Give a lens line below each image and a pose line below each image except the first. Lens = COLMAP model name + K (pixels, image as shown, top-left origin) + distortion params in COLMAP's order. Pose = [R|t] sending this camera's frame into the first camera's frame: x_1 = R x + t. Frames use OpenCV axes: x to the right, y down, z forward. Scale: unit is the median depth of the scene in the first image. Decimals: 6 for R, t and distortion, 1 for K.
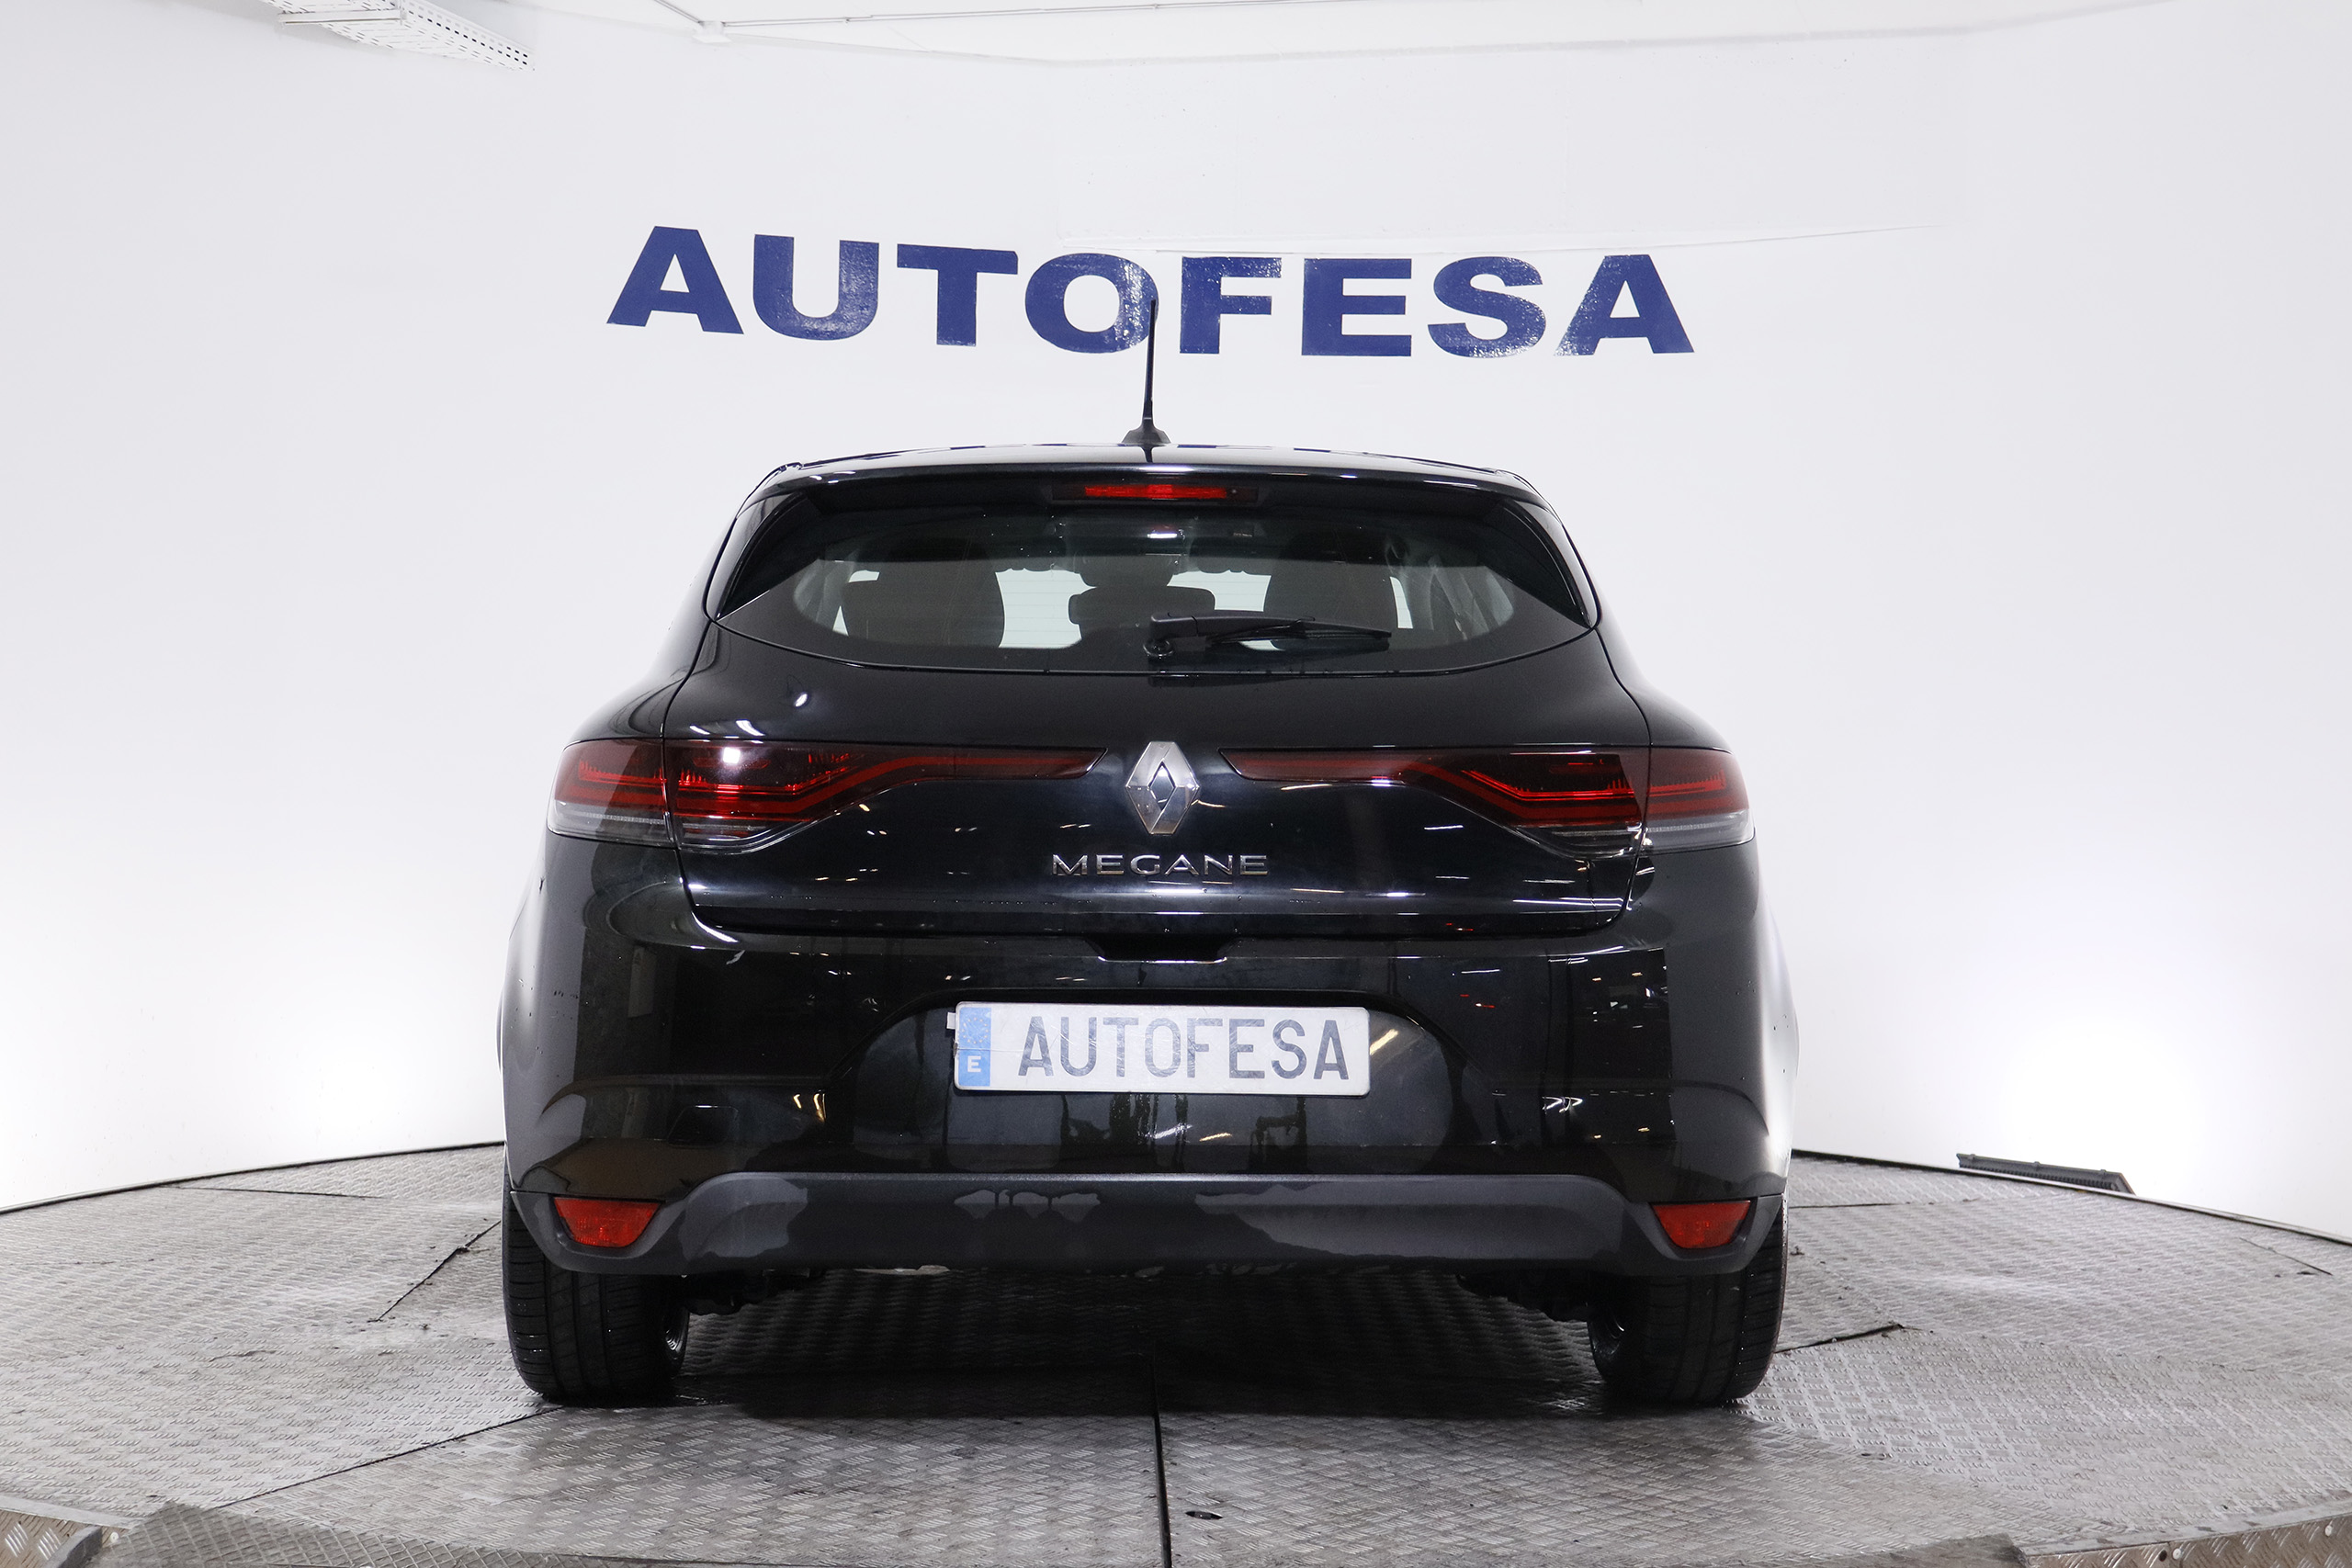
lens RADIAL K [[3545.7, 0, 1163.1], [0, 3545.7, 783.0], [0, 0, 1]] dist [0.030631, 0.000000]
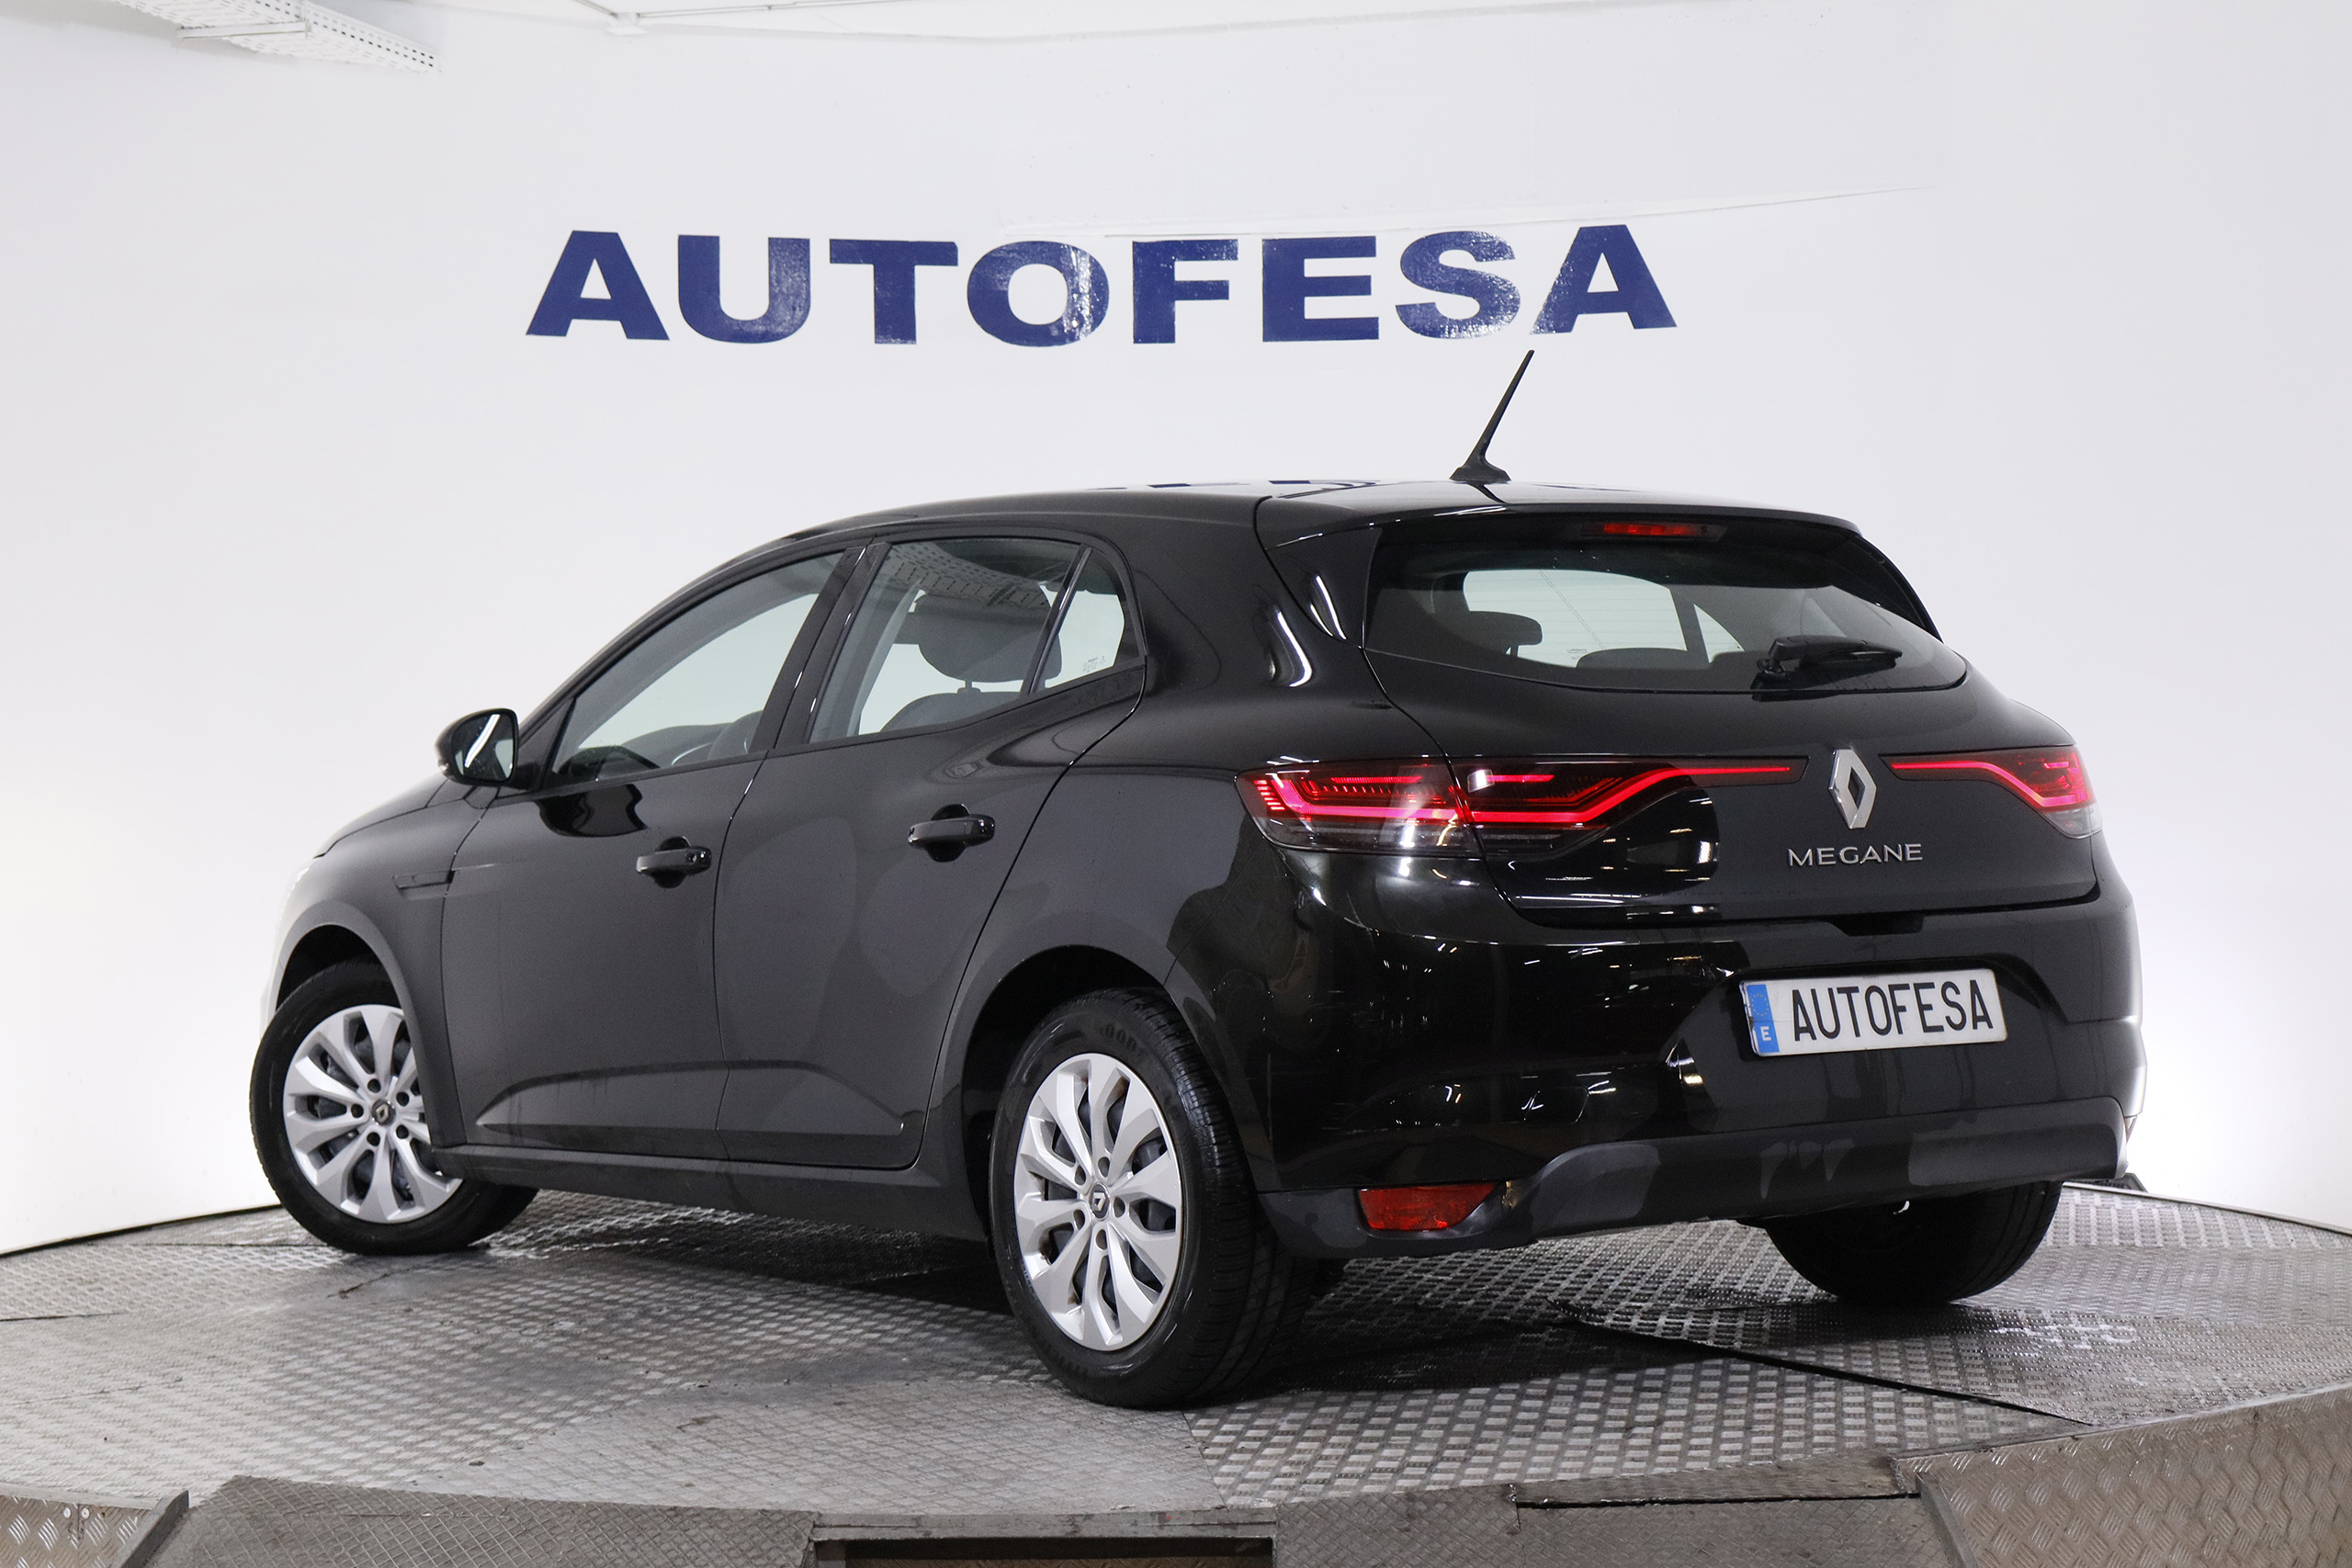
lens RADIAL K [[4280.0, 0, 1184.5], [0, 4280.0, 778.9], [0, 0, 1]] dist [0.042779, 0.000000]
pose [[0.999392, -0.033963, 0.007828, 0.005665], [0.034004, 0.999408, -0.005213, 0.000548], [-0.007646, 0.005476, 0.999956, -0.138351]]
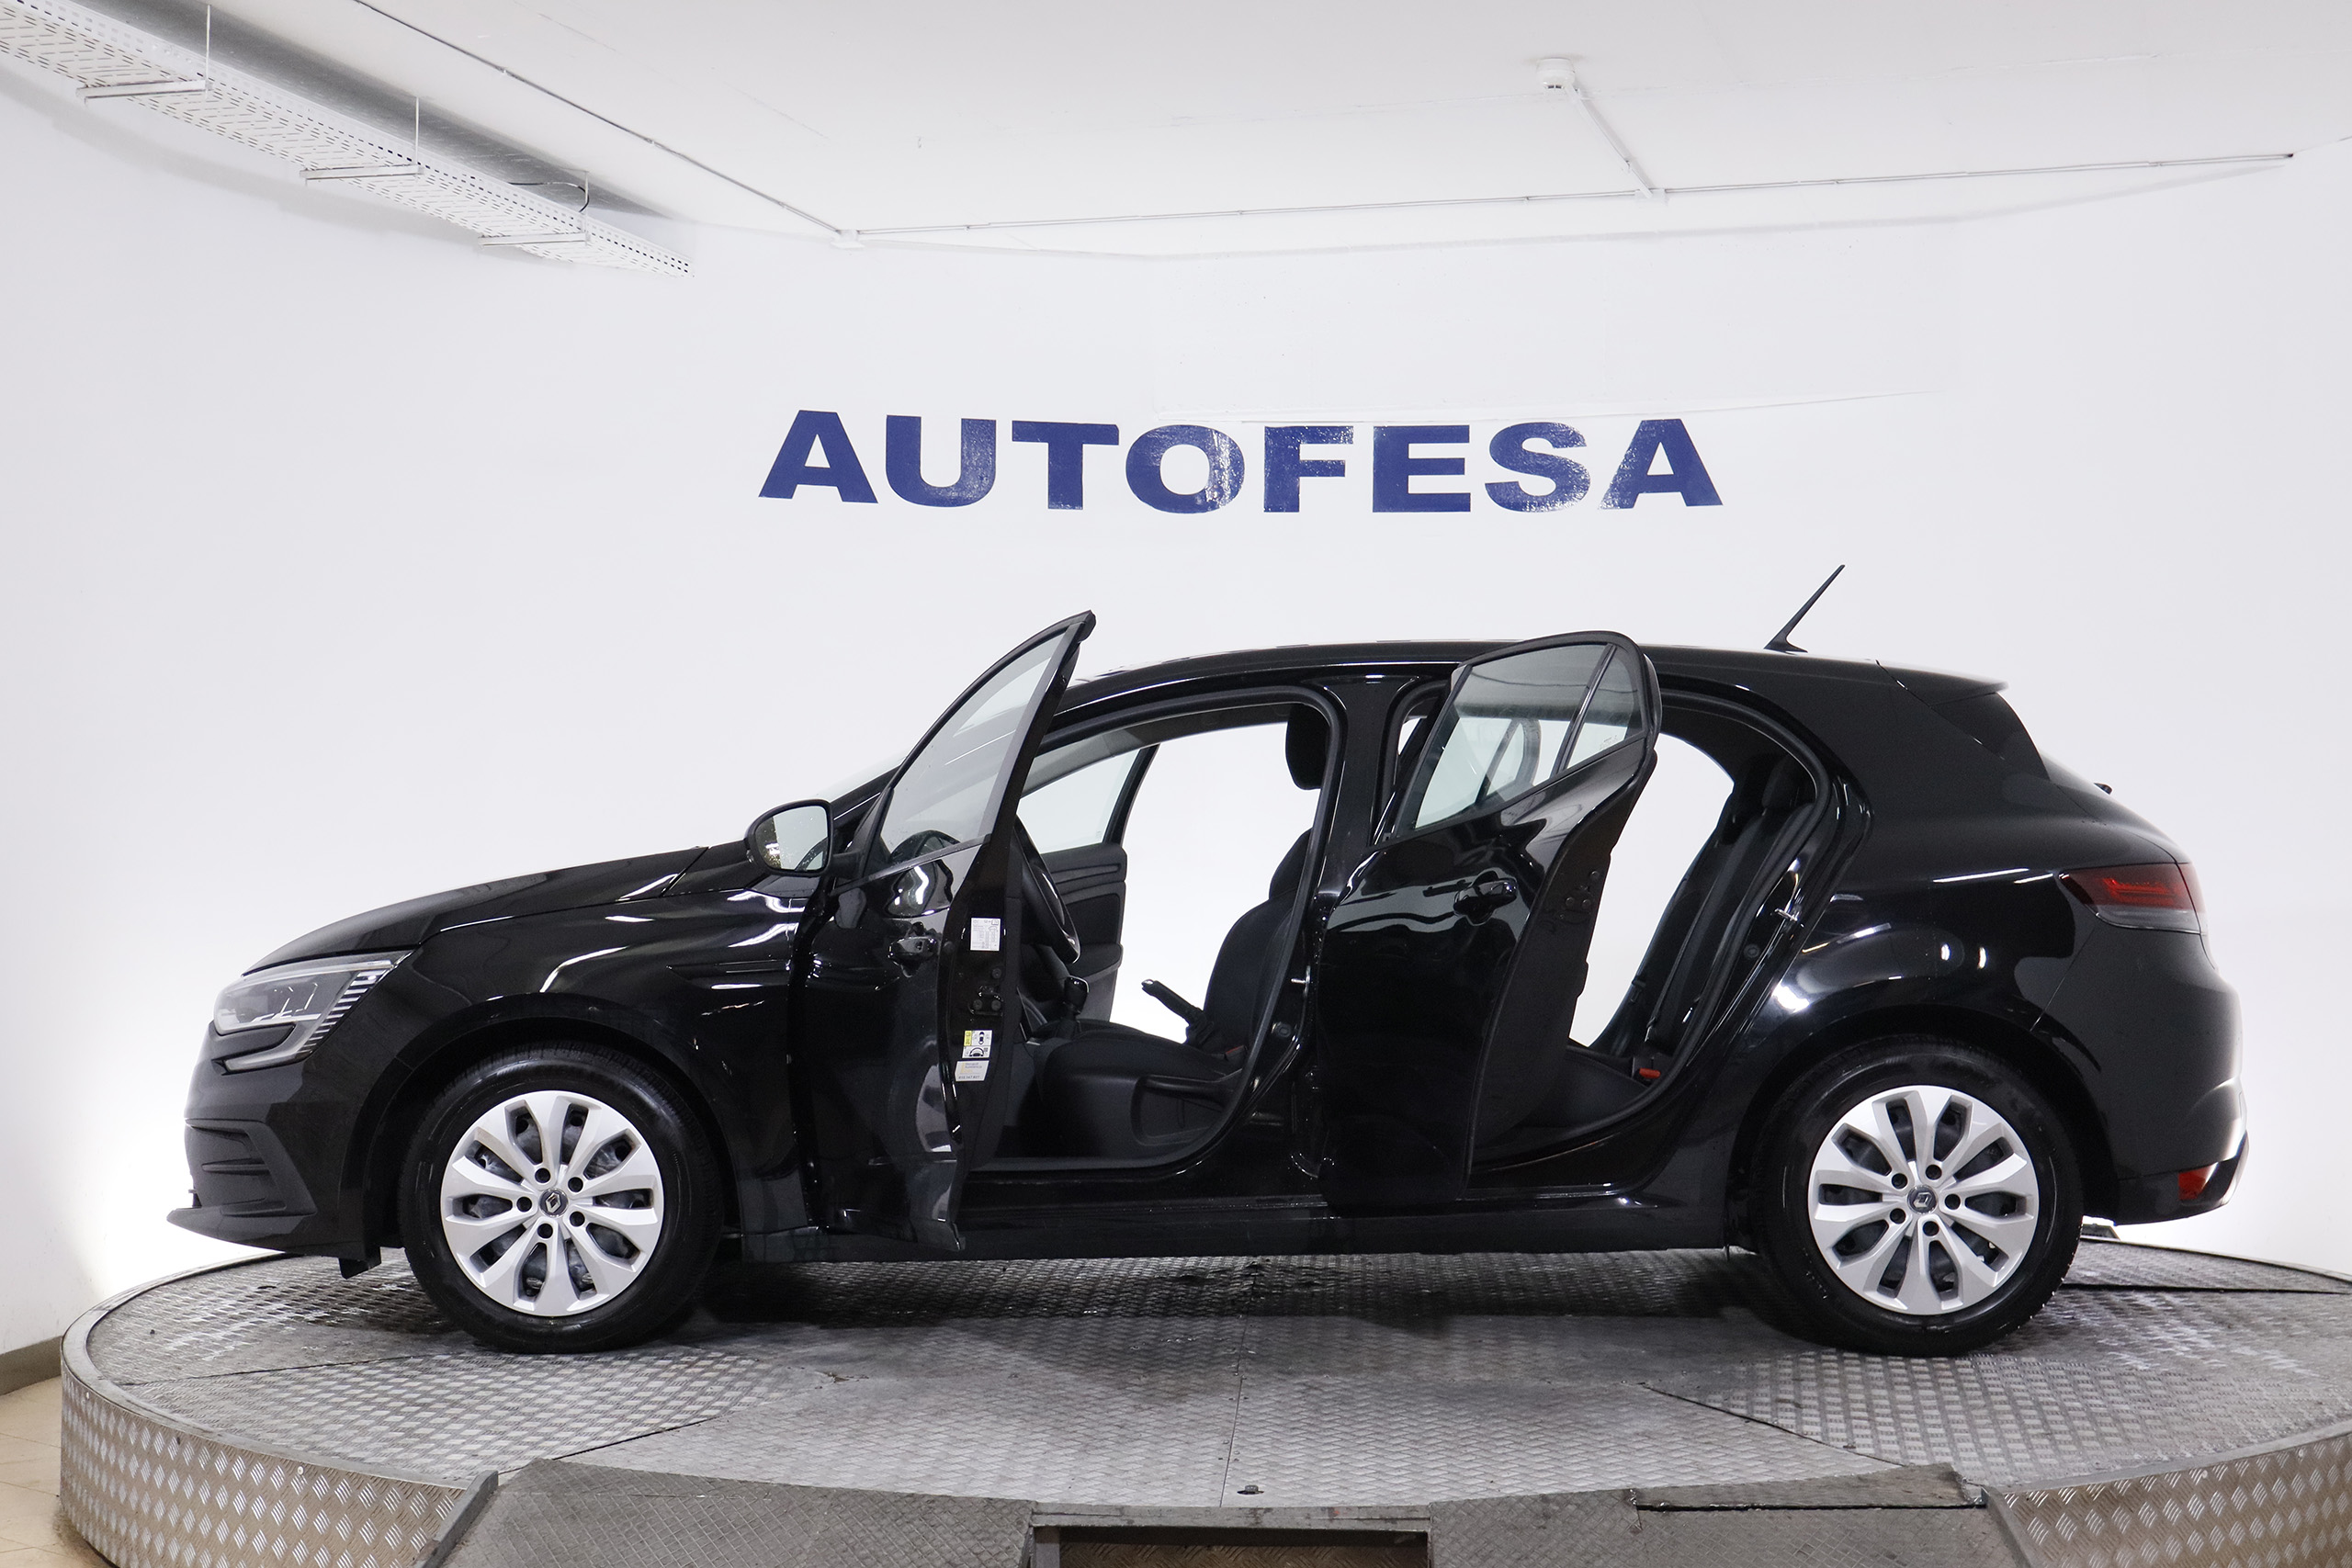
lens RADIAL K [[3545.7, 0, 1191.8], [0, 3545.7, 784.4], [0, 0, 1]] dist [0.030631, 0.000000]
pose [[0.999816, -0.016453, -0.009884, -0.008758], [0.016128, 0.999354, -0.032115, 0.000576], [0.010406, 0.031950, 0.999435, -0.121807]]
